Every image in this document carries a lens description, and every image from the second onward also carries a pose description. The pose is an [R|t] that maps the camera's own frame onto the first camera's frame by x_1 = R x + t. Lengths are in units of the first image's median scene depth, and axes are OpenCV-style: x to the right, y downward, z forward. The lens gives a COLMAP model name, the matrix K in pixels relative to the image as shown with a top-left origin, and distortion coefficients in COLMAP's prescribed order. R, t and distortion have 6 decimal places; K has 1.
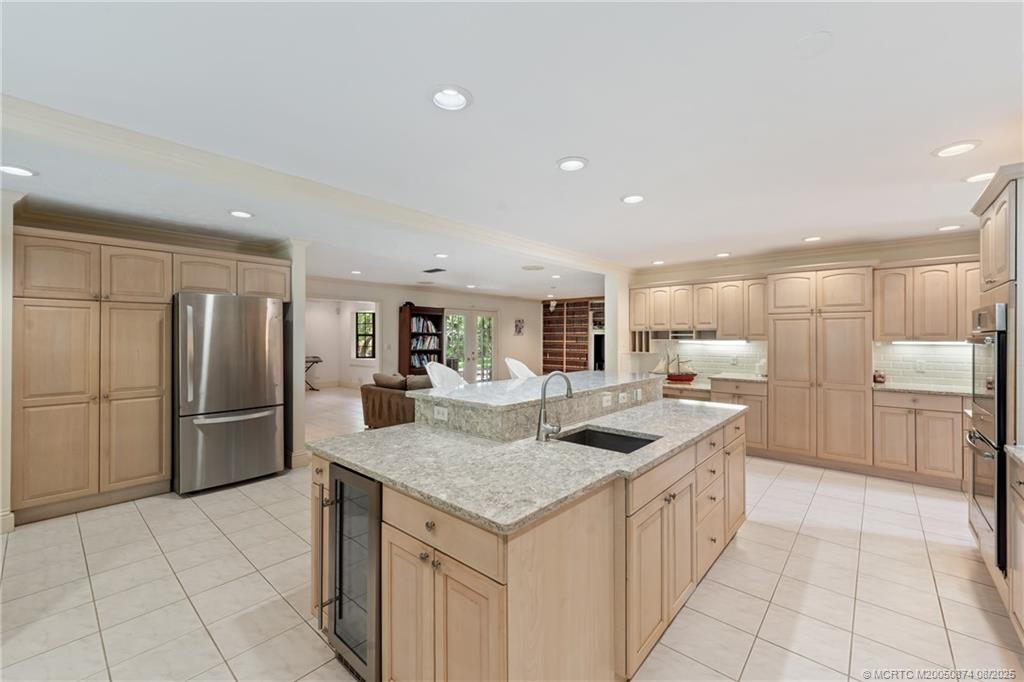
lens RADIAL K [[417.5, 0, 513.9], [0, 417.5, 336.3], [0, 0, 1]] dist [-0.000986, -0.000223]
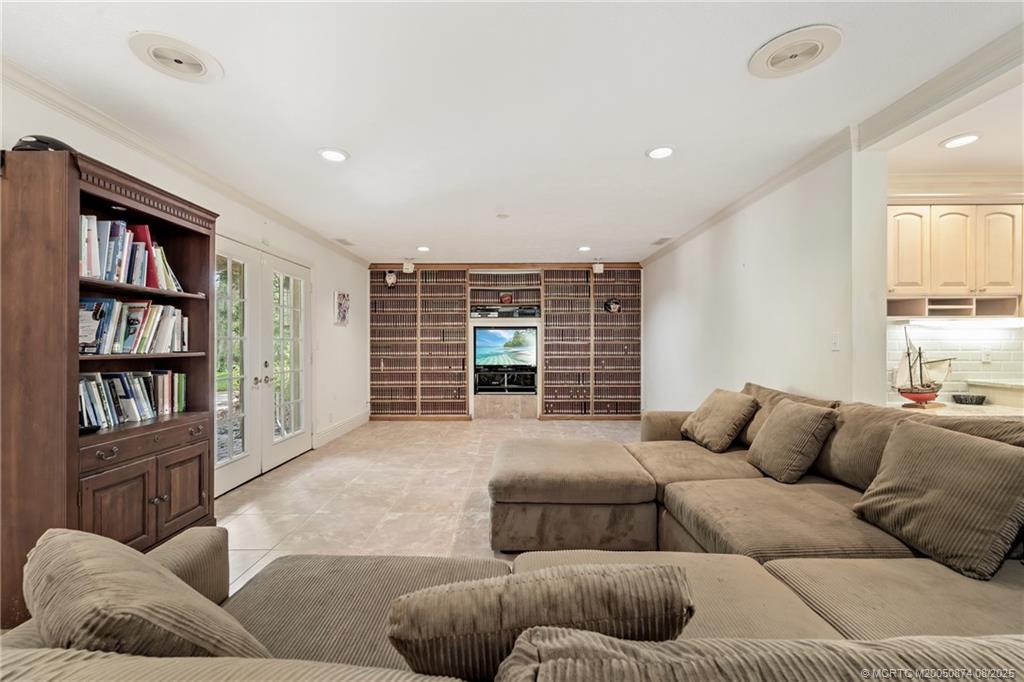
lens RADIAL K [[417.5, 0, 514.5], [0, 417.5, 342.9], [0, 0, 1]] dist [-0.000986, -0.000223]
pose [[0.744848, -0.002376, 0.667230, -0.207162], [0.004036, 0.999991, -0.000945, 0.024888], [-0.667222, 0.003396, 0.744851, 0.640929]]
